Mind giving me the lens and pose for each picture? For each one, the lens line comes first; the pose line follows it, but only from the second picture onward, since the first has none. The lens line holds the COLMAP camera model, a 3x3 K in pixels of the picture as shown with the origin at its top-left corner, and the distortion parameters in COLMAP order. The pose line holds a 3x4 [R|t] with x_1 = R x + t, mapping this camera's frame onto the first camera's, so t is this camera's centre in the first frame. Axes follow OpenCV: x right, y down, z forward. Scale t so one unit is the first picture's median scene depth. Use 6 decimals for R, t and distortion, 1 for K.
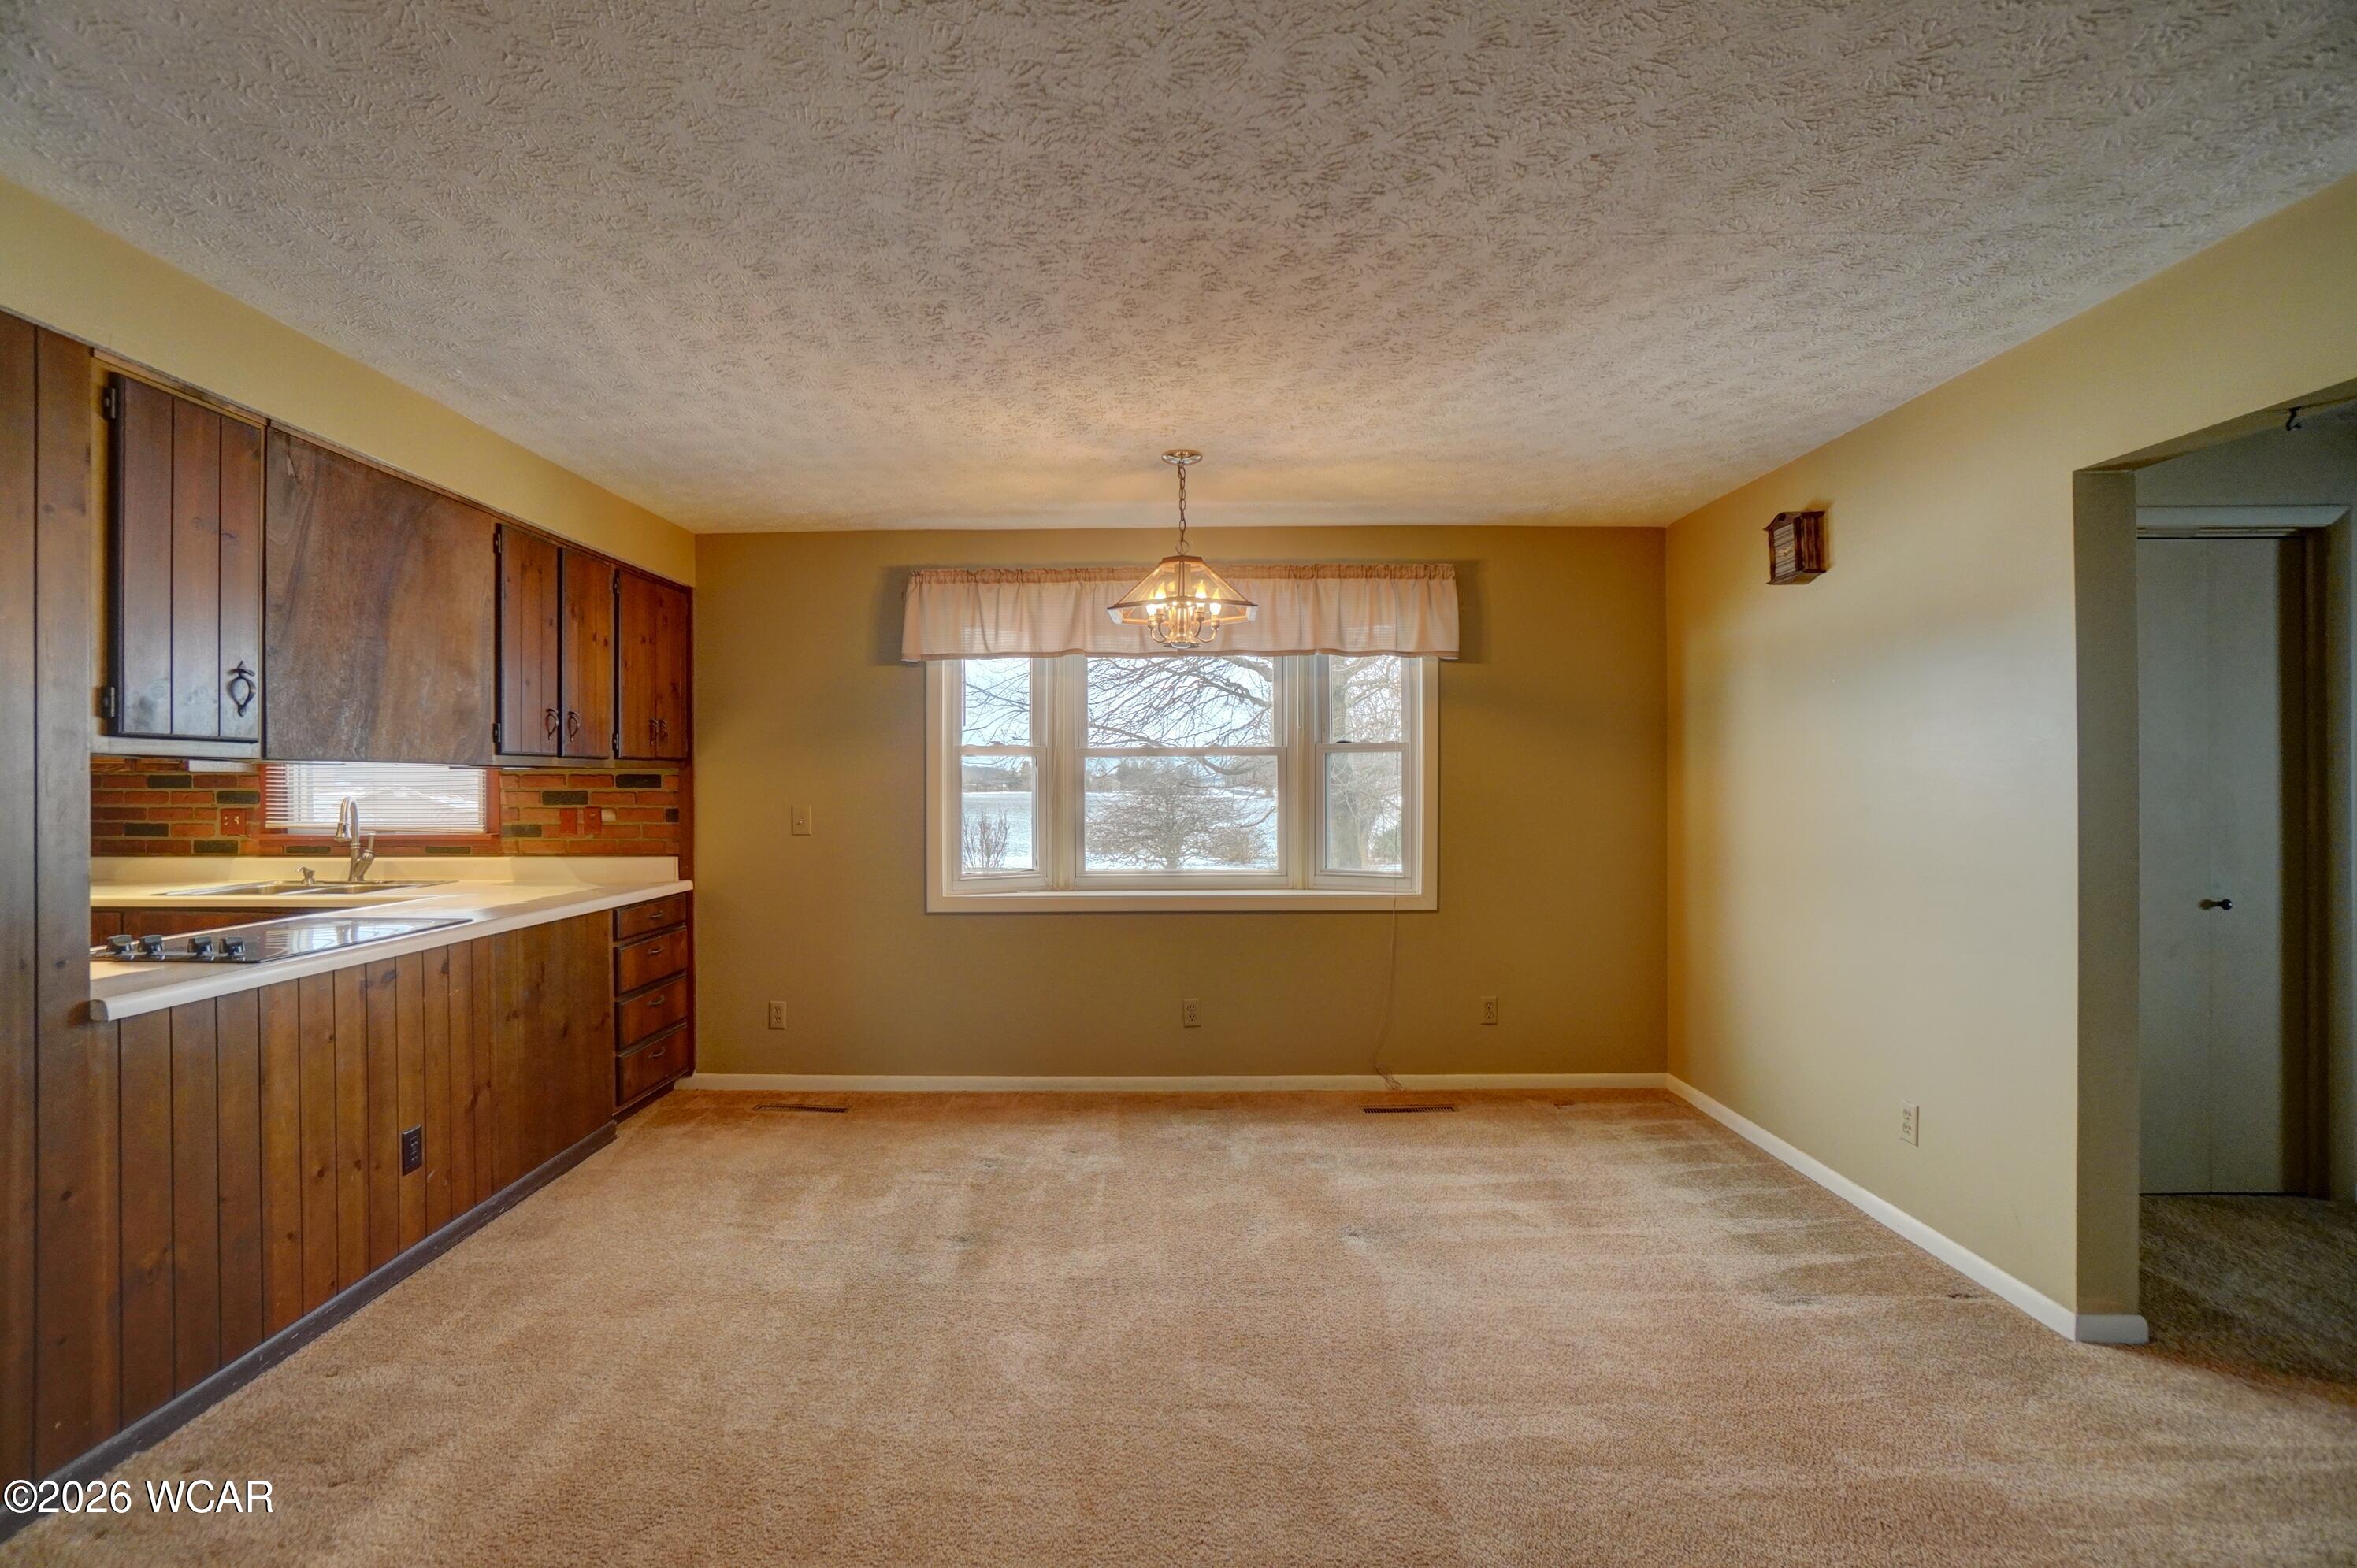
lens RADIAL K [[1041.4, 0, 1155.8], [0, 1041.4, 779.3], [0, 0, 1]] dist [-0.057646, 0.019547]
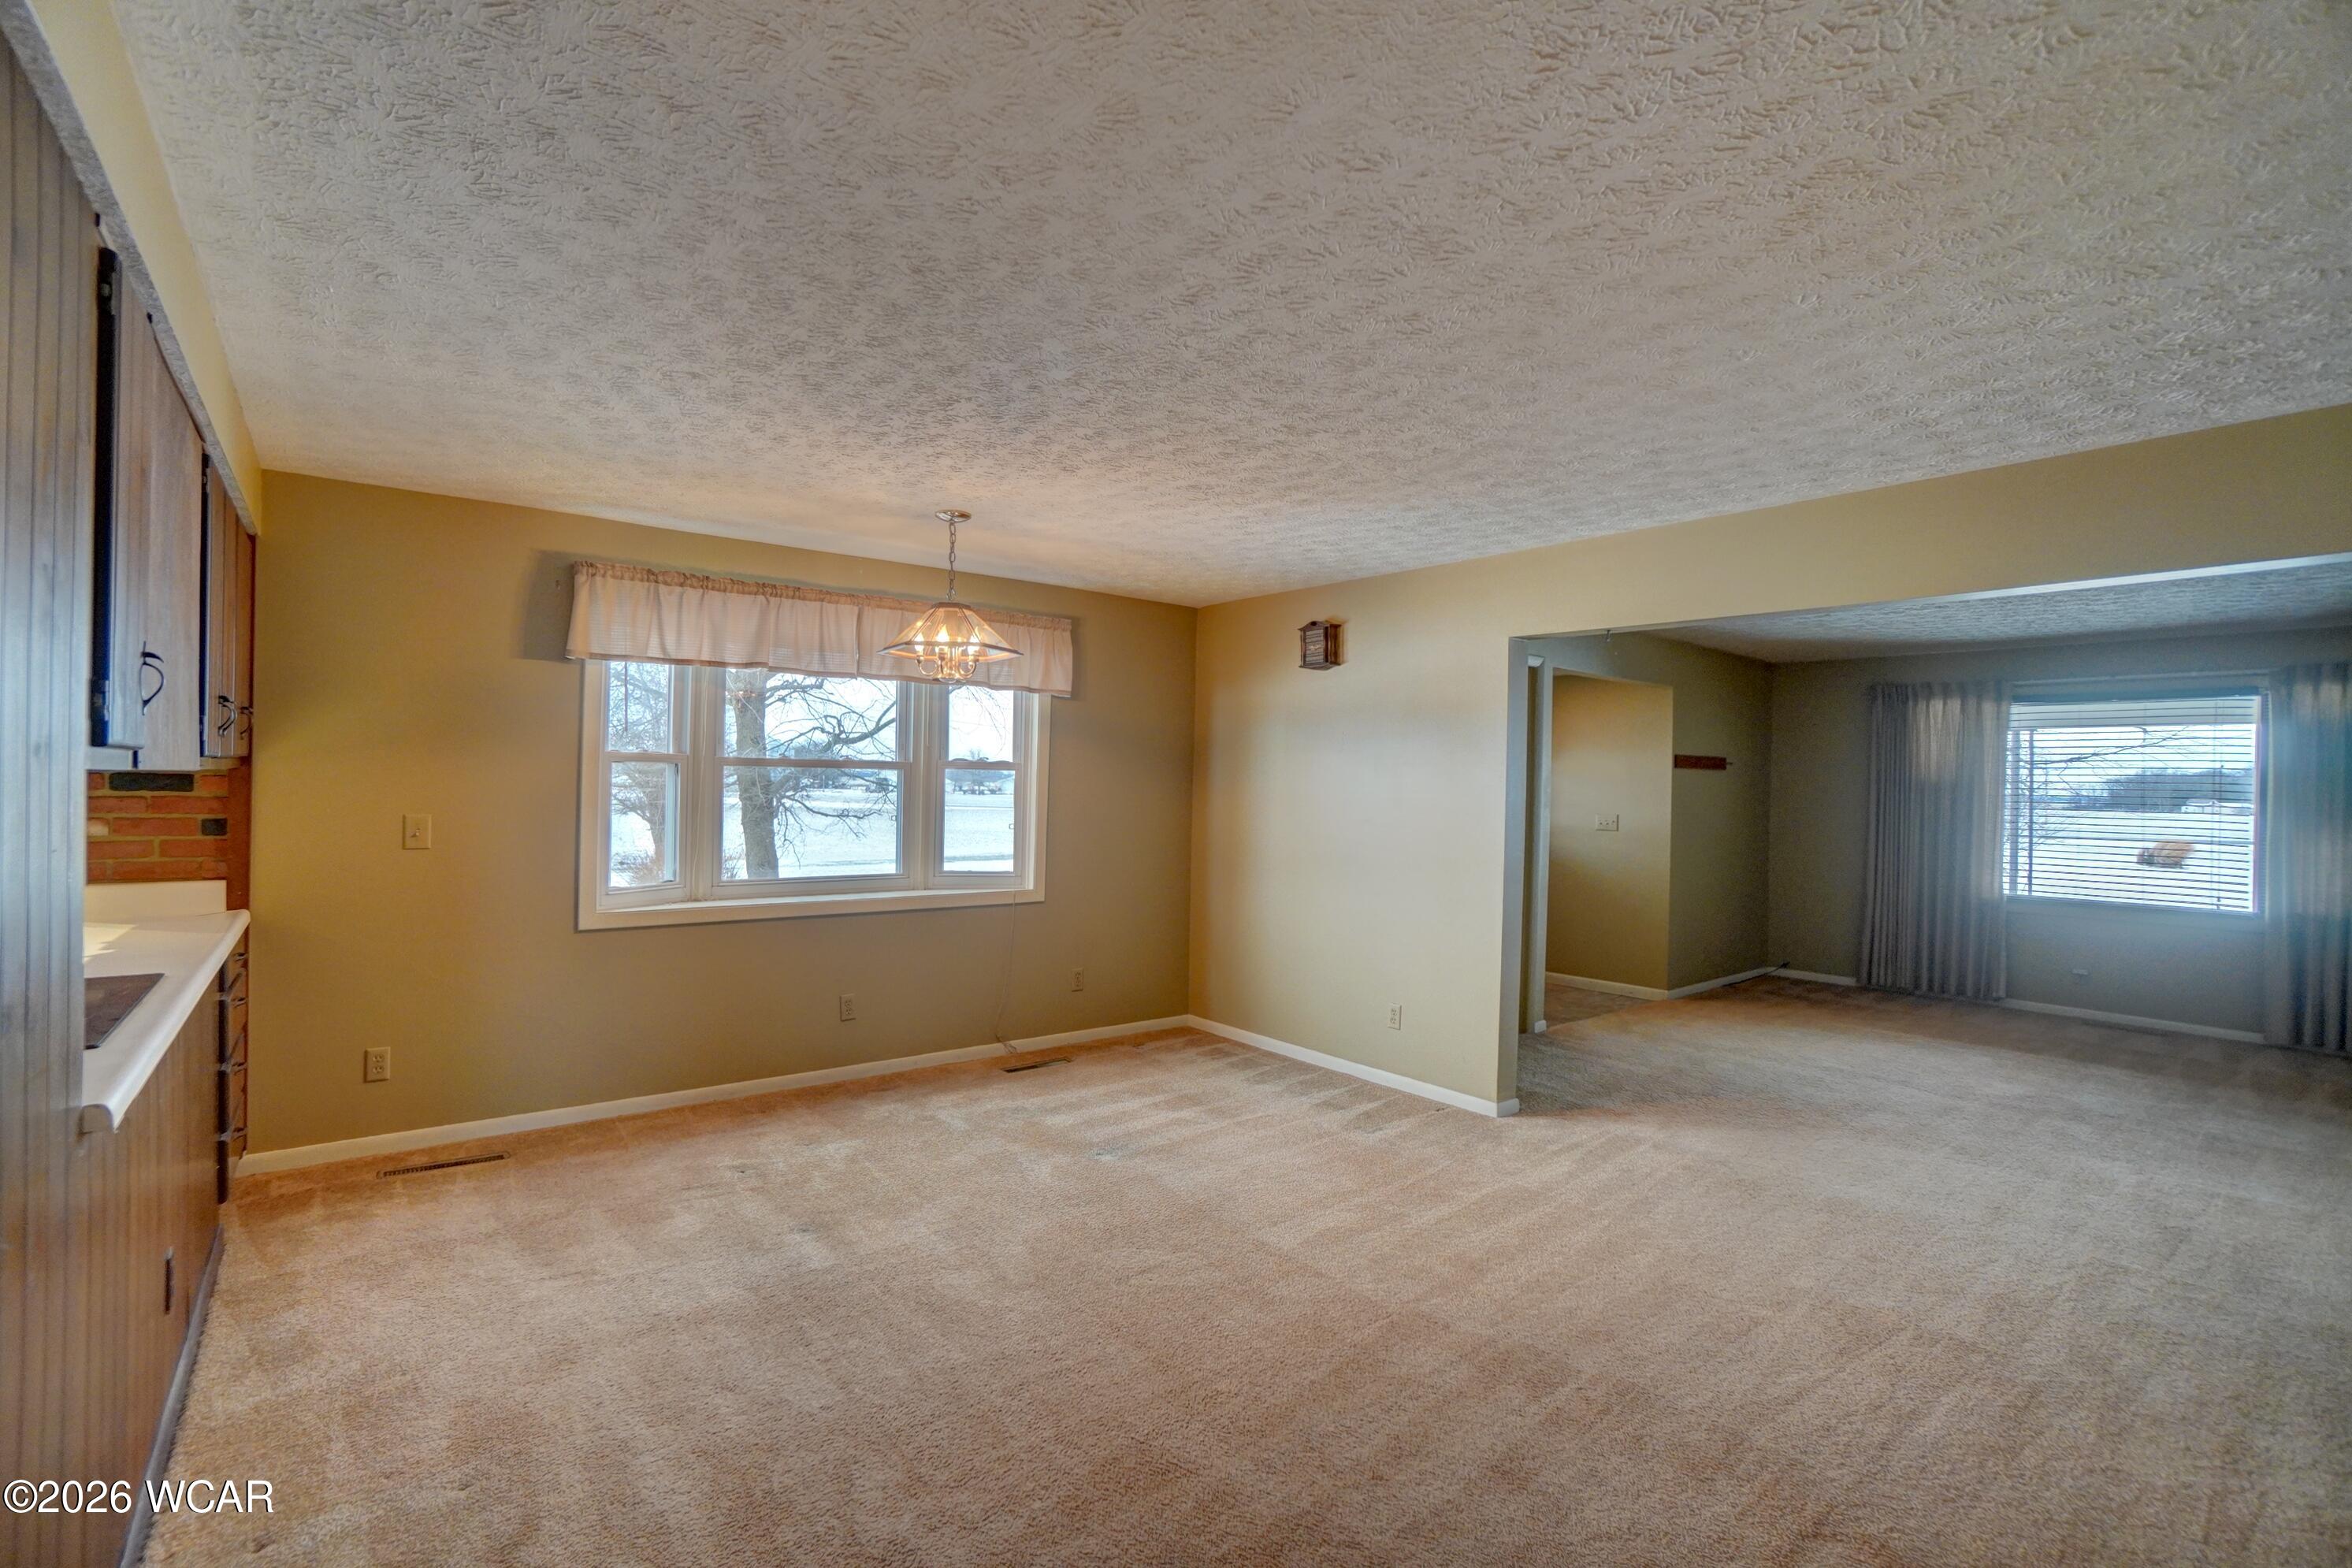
lens RADIAL K [[1039.3, 0, 1140.1], [0, 1039.3, 785.6], [0, 0, 1]] dist [-0.057646, 0.019547]
pose [[0.784066, 0.017606, 0.620428, -0.446293], [-0.023040, 0.999734, 0.000748, -0.014713], [-0.620250, -0.014881, 0.784263, -0.027426]]
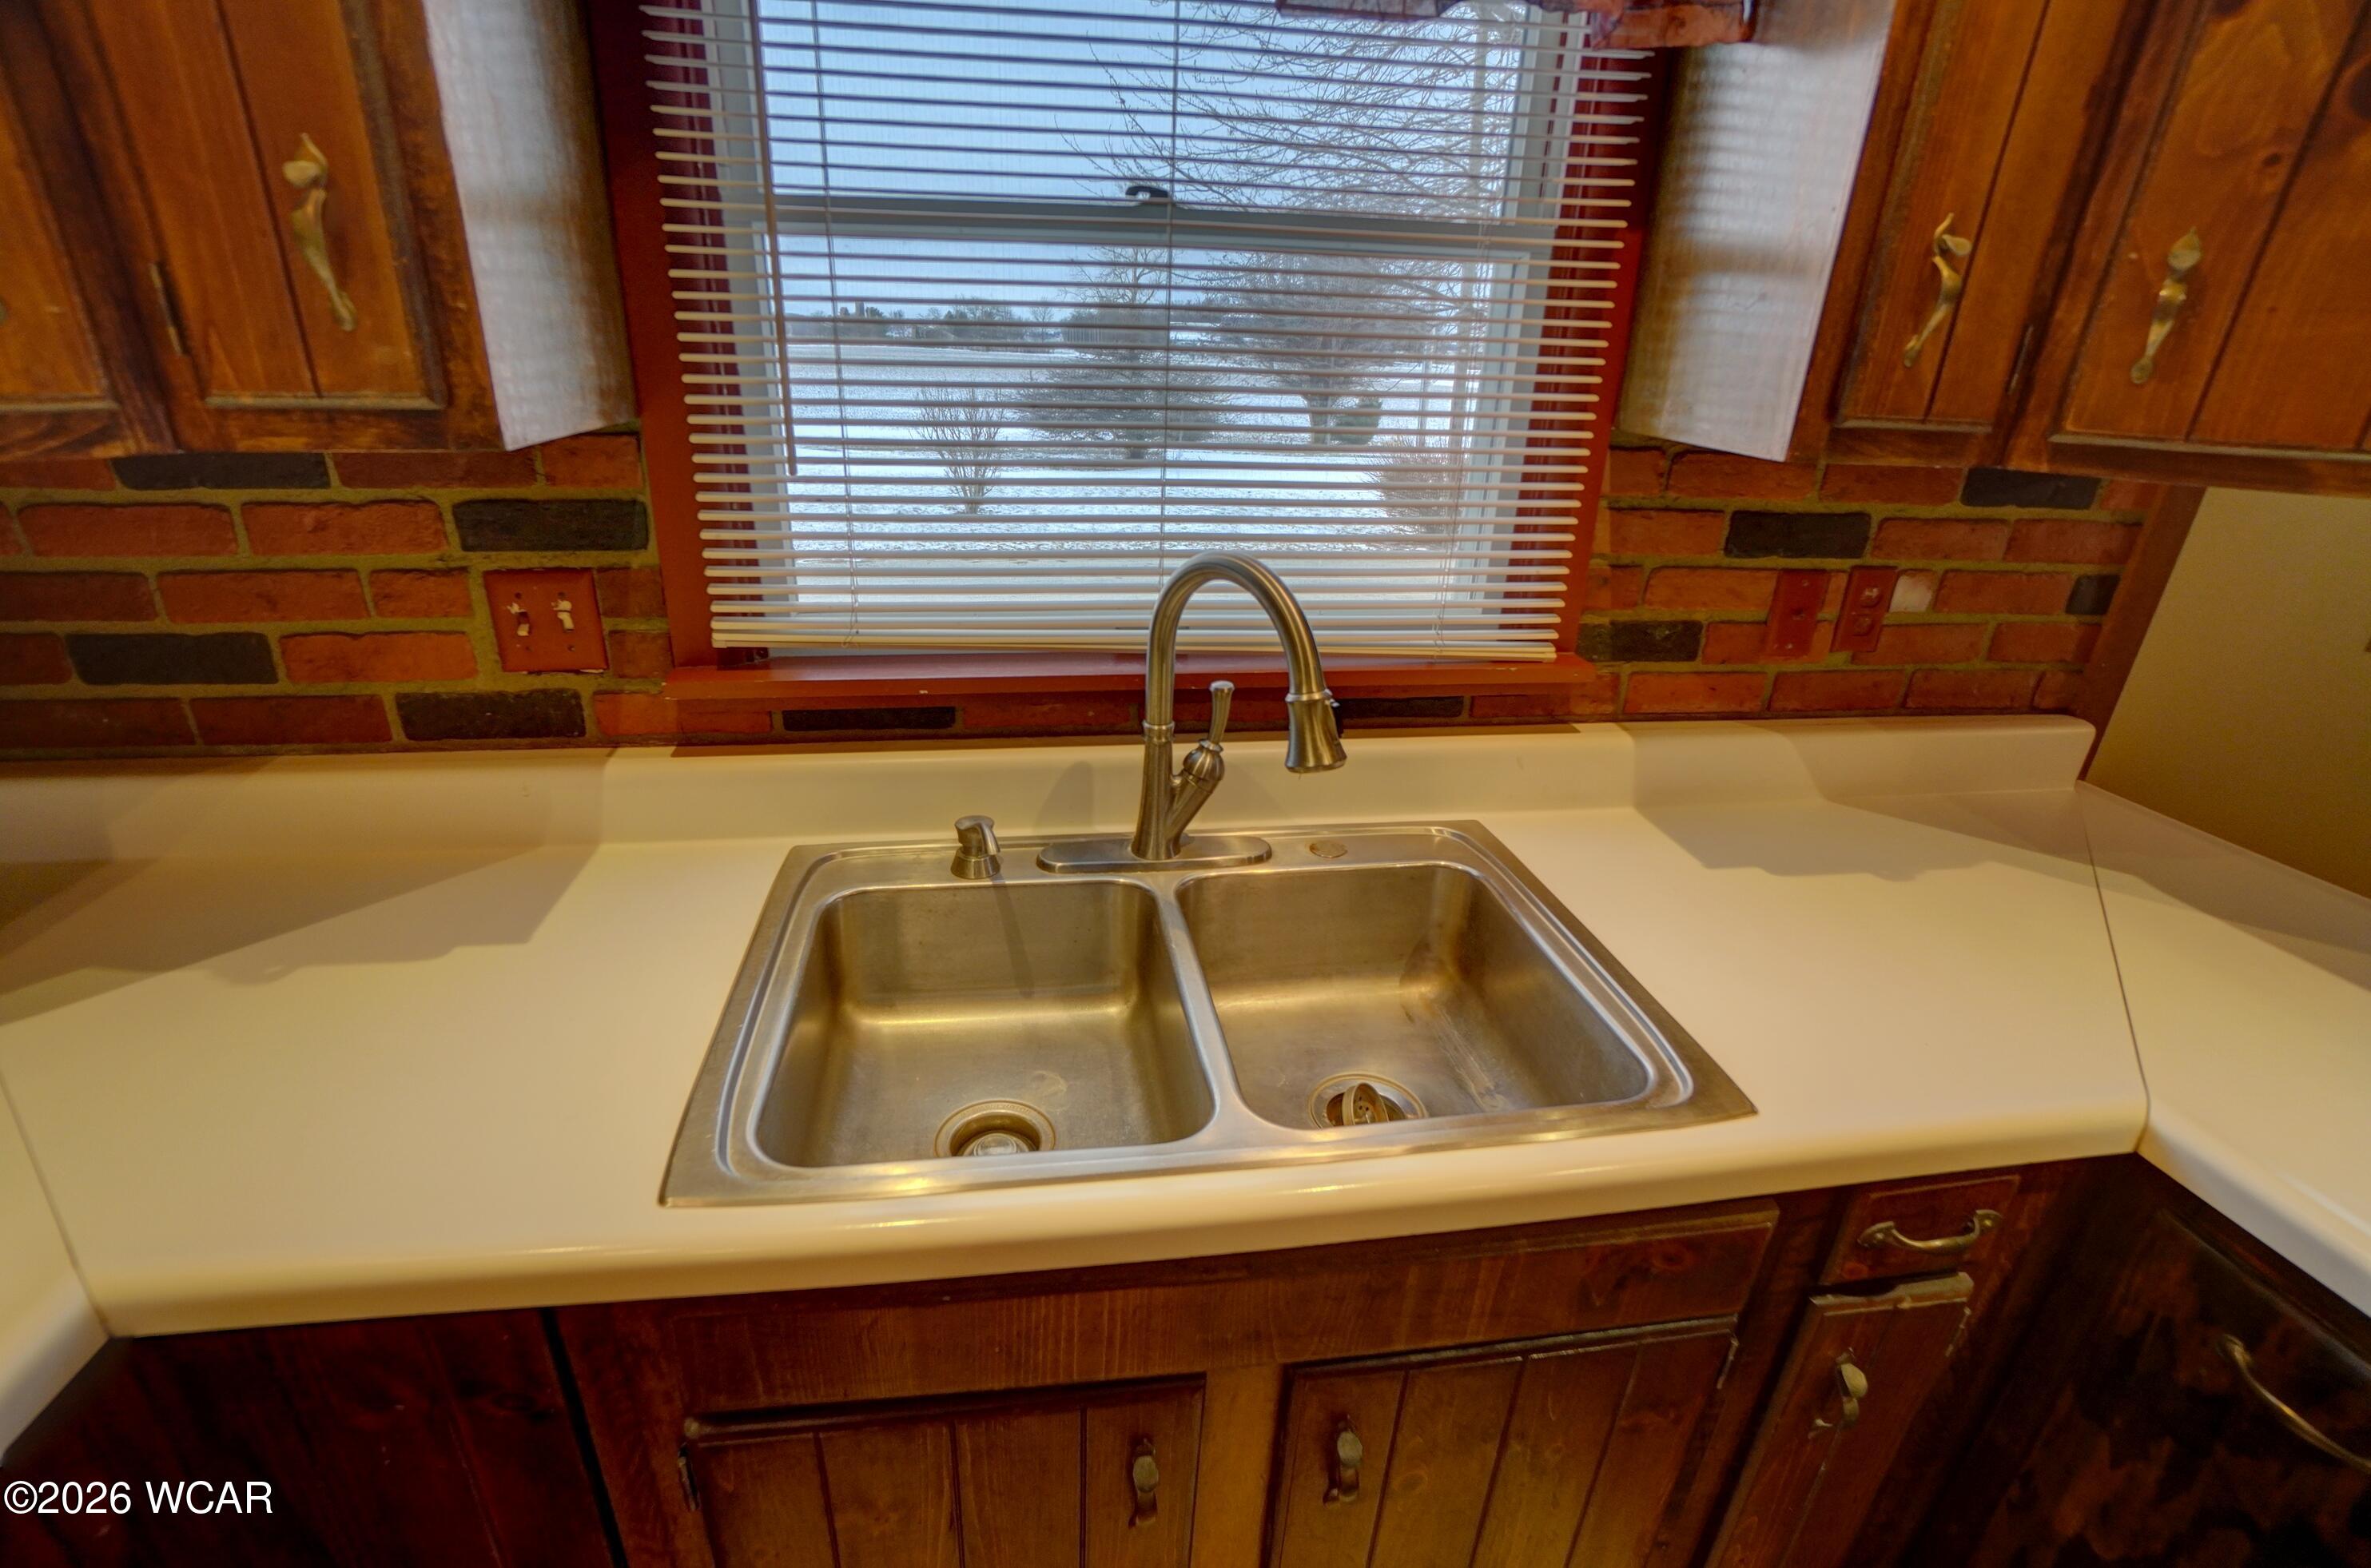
lens RADIAL K [[1047.7, 0, 1161.3], [0, 1047.7, 783.8], [0, 0, 1]] dist [-0.057646, 0.019547]
pose [[0.988131, -0.031719, 0.150302, -0.924133], [-0.030548, 0.918329, 0.394636, -0.031560], [-0.150544, -0.394544, 0.906461, 0.831596]]
